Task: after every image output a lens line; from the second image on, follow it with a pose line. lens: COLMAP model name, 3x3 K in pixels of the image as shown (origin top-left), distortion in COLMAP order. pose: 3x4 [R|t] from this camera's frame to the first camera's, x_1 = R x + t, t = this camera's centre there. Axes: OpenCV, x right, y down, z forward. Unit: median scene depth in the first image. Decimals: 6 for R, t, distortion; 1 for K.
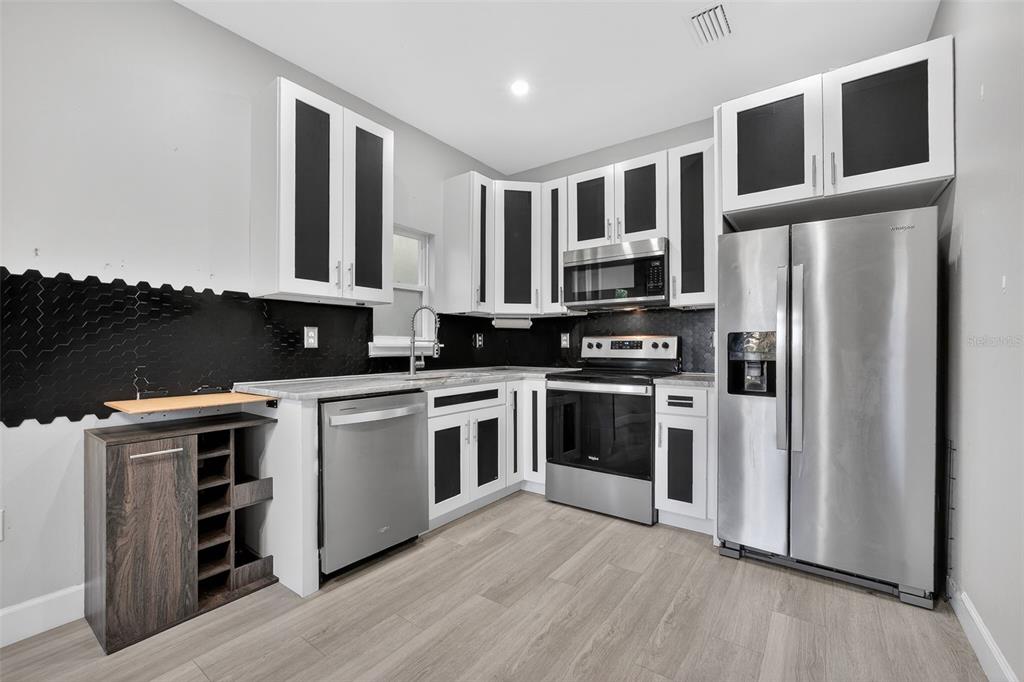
lens RADIAL K [[428.6, 0, 512.9], [0, 428.6, 346.2], [0, 0, 1]] dist [-0.013159, 0.000068]
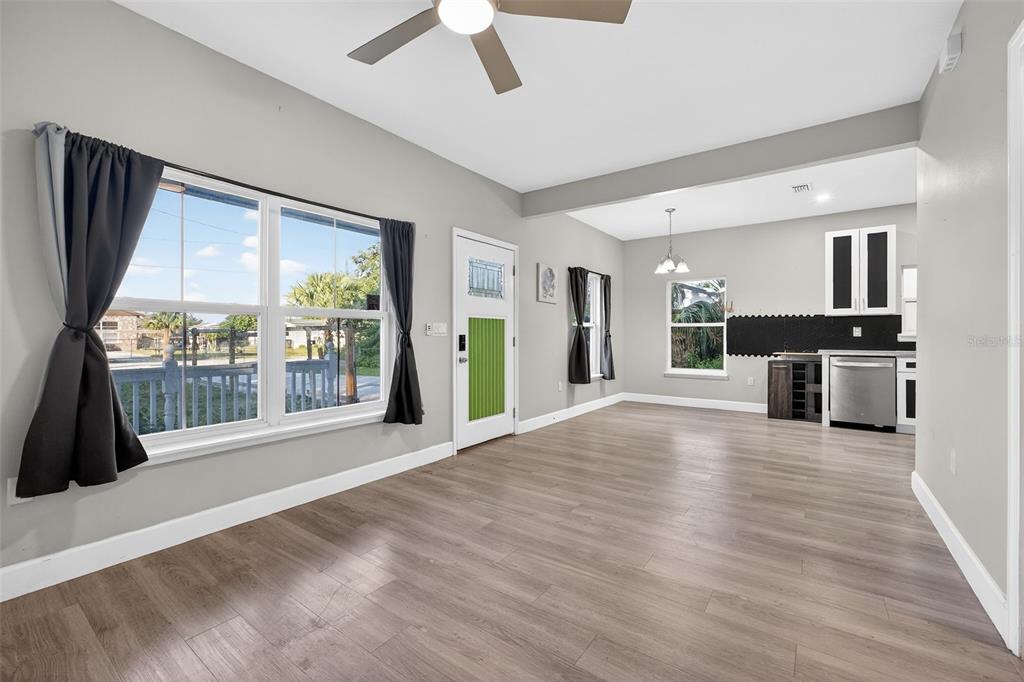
lens RADIAL K [[426.0, 0, 513.1], [0, 426.0, 336.1], [0, 0, 1]] dist [-0.012267, 0.000252]
pose [[0.001580, 0.001416, -0.999998, 1.621425], [-0.000588, 0.999999, 0.001415, -0.000032], [0.999999, 0.000585, 0.001580, -0.733499]]
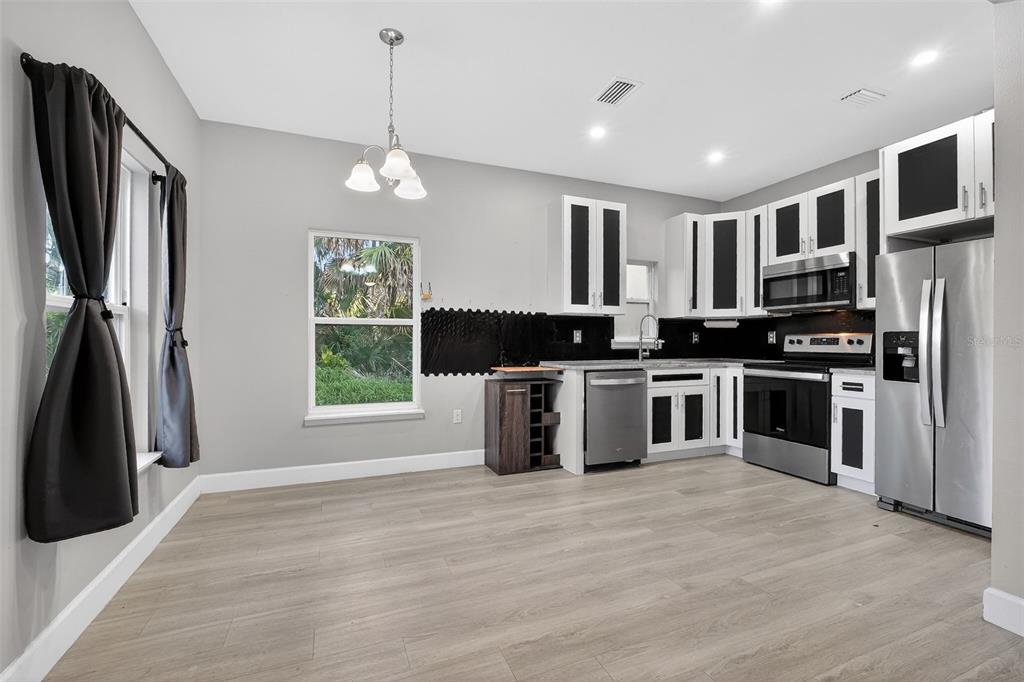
lens RADIAL K [[439.6, 0, 512.0], [0, 439.6, 341.0], [0, 0, 1]] dist [-0.012327, 0.000114]
pose [[0.850847, 0.001149, -0.525413, 0.207170], [-0.001827, 0.999998, -0.000772, -0.001639], [0.525411, 0.001616, 0.850847, -0.582196]]
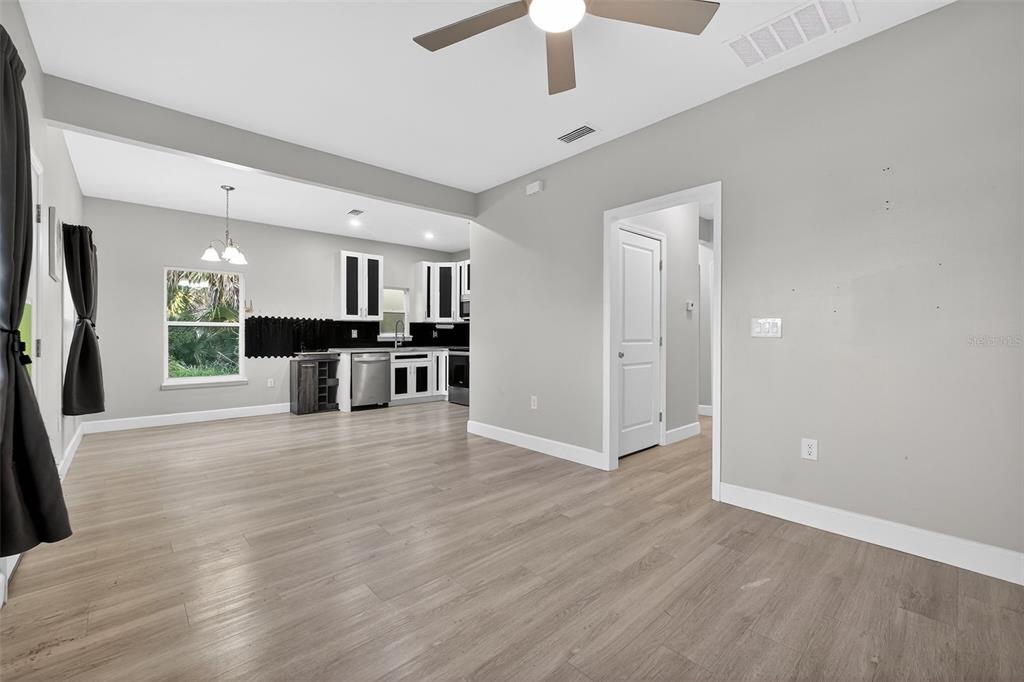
lens RADIAL K [[426.0, 0, 513.1], [0, 426.0, 336.1], [0, 0, 1]] dist [-0.012267, 0.000252]
pose [[0.980043, -0.001213, -0.198783, 1.040190], [0.000681, 0.999996, -0.002748, 0.002834], [0.198786, 0.002558, 0.980040, -1.436983]]
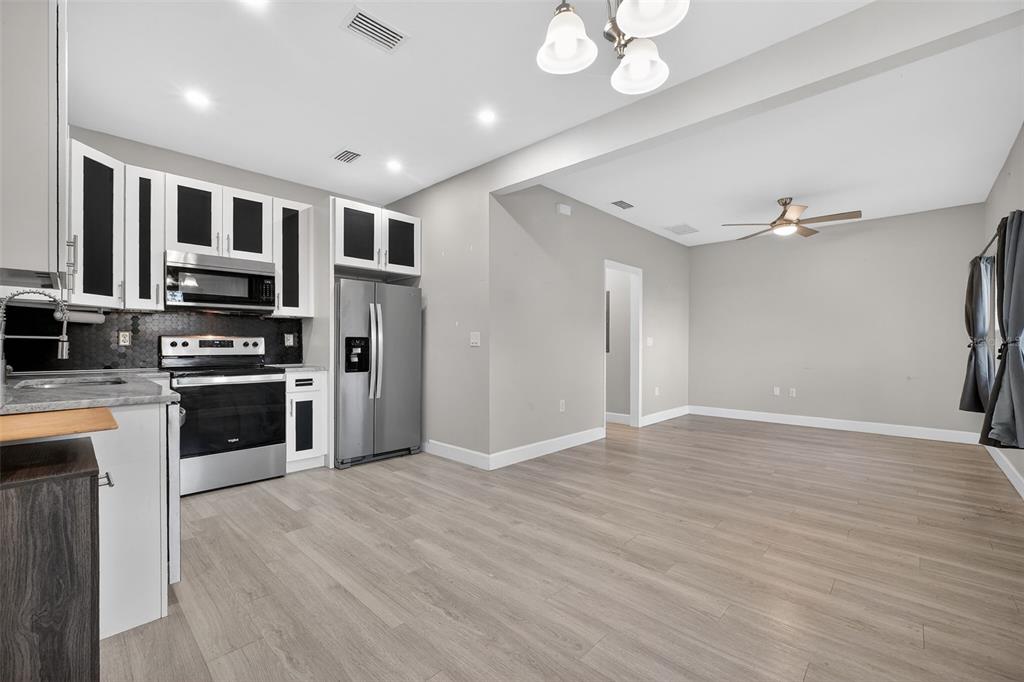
lens RADIAL K [[428.6, 0, 512.9], [0, 428.6, 346.2], [0, 0, 1]] dist [-0.013159, 0.000068]
pose [[0.129408, -0.002035, 0.991589, -0.937522], [-0.000616, 0.999998, 0.002132, 0.000792], [-0.991591, -0.000886, 0.129407, 0.095569]]
